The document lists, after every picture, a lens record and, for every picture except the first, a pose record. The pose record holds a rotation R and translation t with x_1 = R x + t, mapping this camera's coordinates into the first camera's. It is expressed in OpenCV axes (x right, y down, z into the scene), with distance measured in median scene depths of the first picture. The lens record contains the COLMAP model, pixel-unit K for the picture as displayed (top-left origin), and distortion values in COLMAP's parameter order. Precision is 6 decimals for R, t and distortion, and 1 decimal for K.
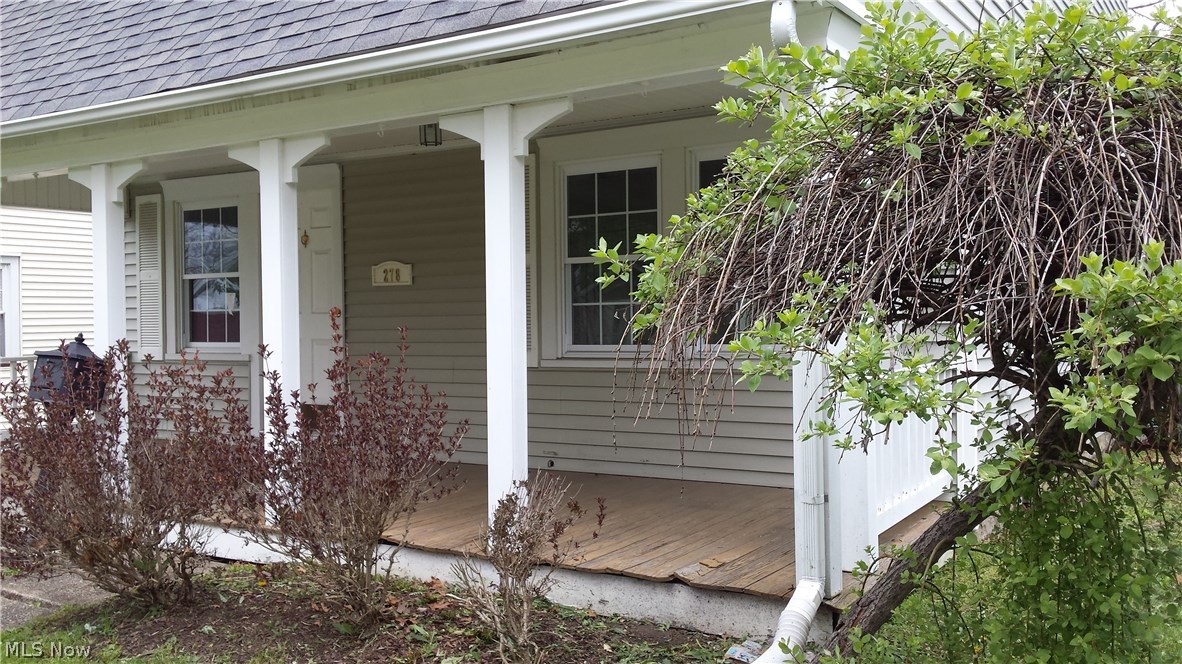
lens RADIAL K [[1064.5, 0, 591.0], [0, 1064.5, 332.0], [0, 0, 1]] dist [0.091726, -0.001090]
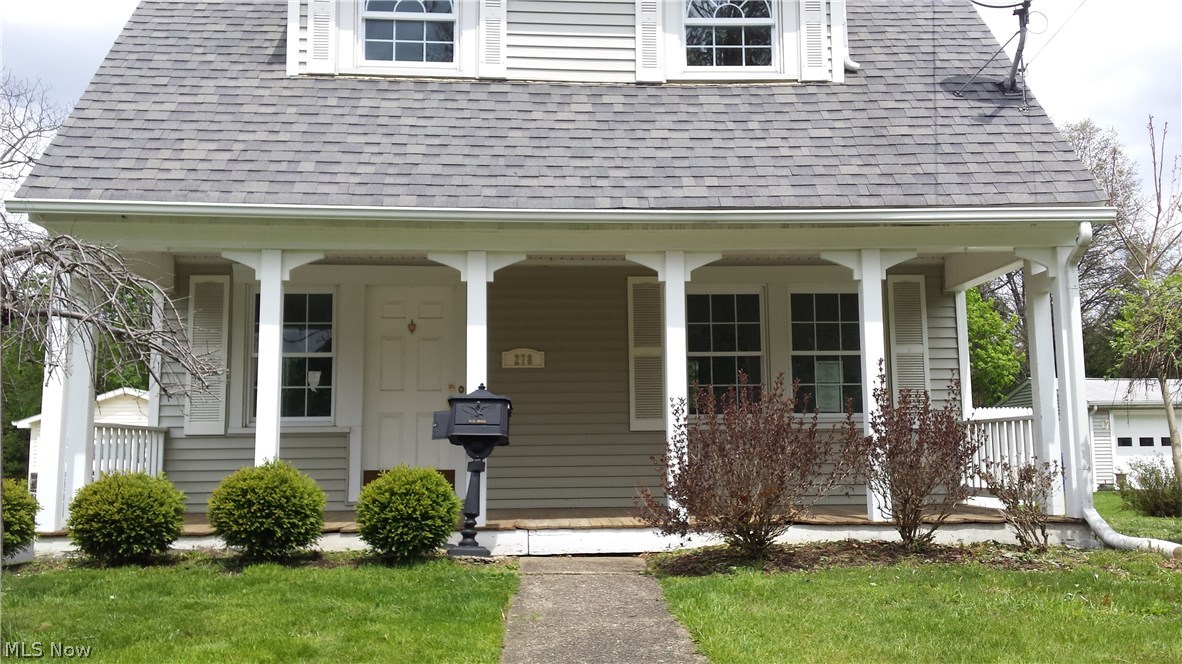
lens RADIAL K [[1064.5, 0, 591.0], [0, 1064.5, 332.0], [0, 0, 1]] dist [0.091726, -0.001090]
pose [[0.808228, 0.077069, 0.583804, -0.858263], [0.007772, 0.989916, -0.141440, 0.092057], [-0.588818, 0.118853, 0.799479, -0.043412]]
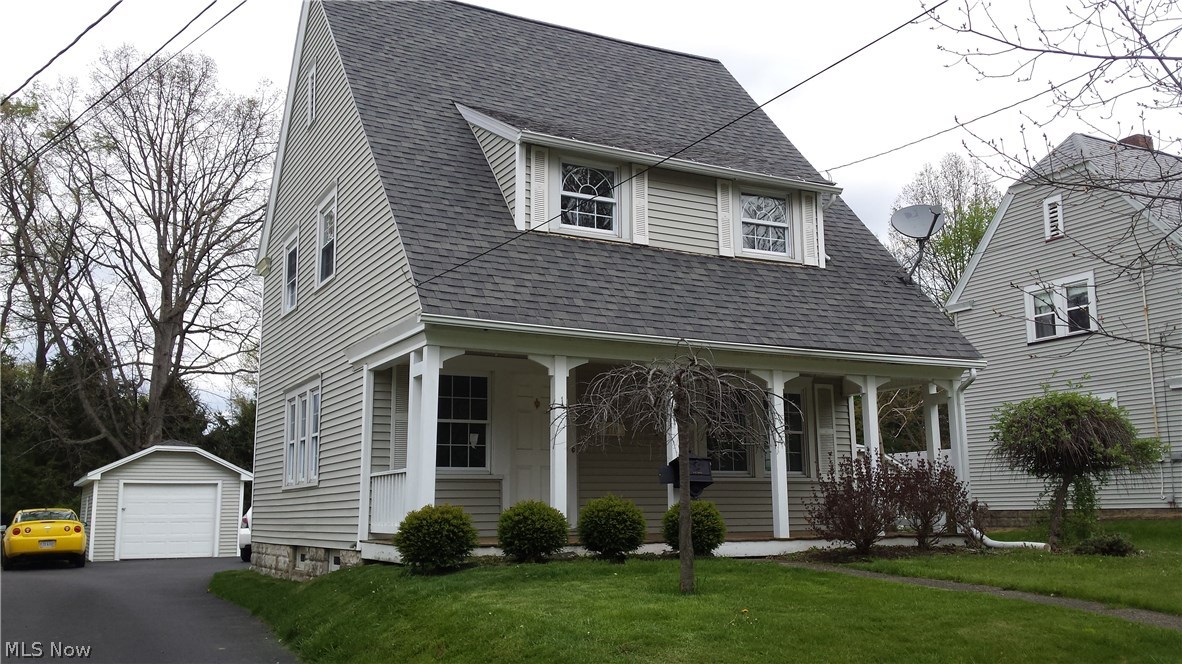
lens RADIAL K [[1064.5, 0, 591.0], [0, 1064.5, 332.0], [0, 0, 1]] dist [0.091726, -0.001090]
pose [[0.490900, 0.153544, 0.857579, -1.726651], [0.016568, 0.982524, -0.185399, 0.115895], [-0.871058, 0.105221, 0.479777, 0.144455]]
